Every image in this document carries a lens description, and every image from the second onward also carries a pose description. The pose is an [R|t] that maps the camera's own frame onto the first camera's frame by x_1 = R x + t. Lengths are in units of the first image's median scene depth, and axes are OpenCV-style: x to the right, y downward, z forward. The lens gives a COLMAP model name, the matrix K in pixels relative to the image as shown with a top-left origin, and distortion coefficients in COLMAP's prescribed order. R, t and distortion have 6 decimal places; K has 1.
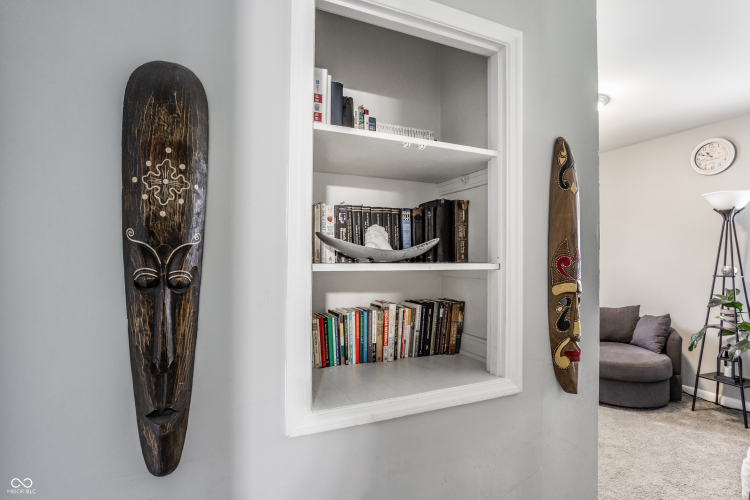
lens RADIAL K [[381.4, 0, 375.0], [0, 381.4, 250.0], [0, 0, 1]] dist [0.033299, 0.000455]
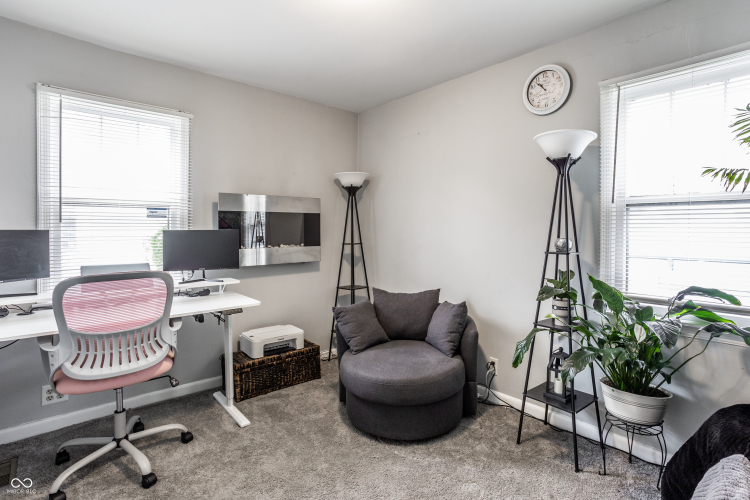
lens RADIAL K [[371.5, 0, 374.9], [0, 371.5, 226.5], [0, 0, 1]] dist [-0.001502, 0.000704]
pose [[0.963973, -0.000451, 0.265999, 0.392098], [-0.004045, 0.999858, 0.016356, 0.008347], [-0.265969, -0.016843, 0.963835, 0.438321]]
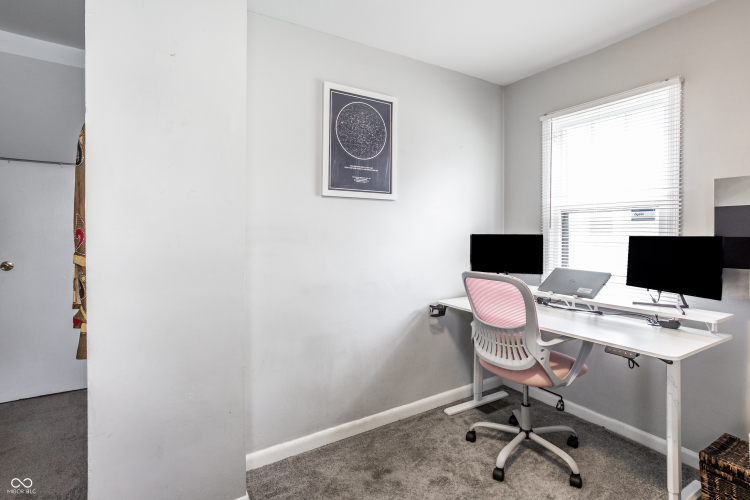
lens RADIAL K [[371.5, 0, 374.9], [0, 371.5, 226.5], [0, 0, 1]] dist [-0.001502, 0.000704]
pose [[0.114144, -0.015328, -0.993346, 0.793611], [0.026471, 0.999573, -0.012383, 0.009915], [0.993111, -0.024882, 0.114501, 0.818970]]
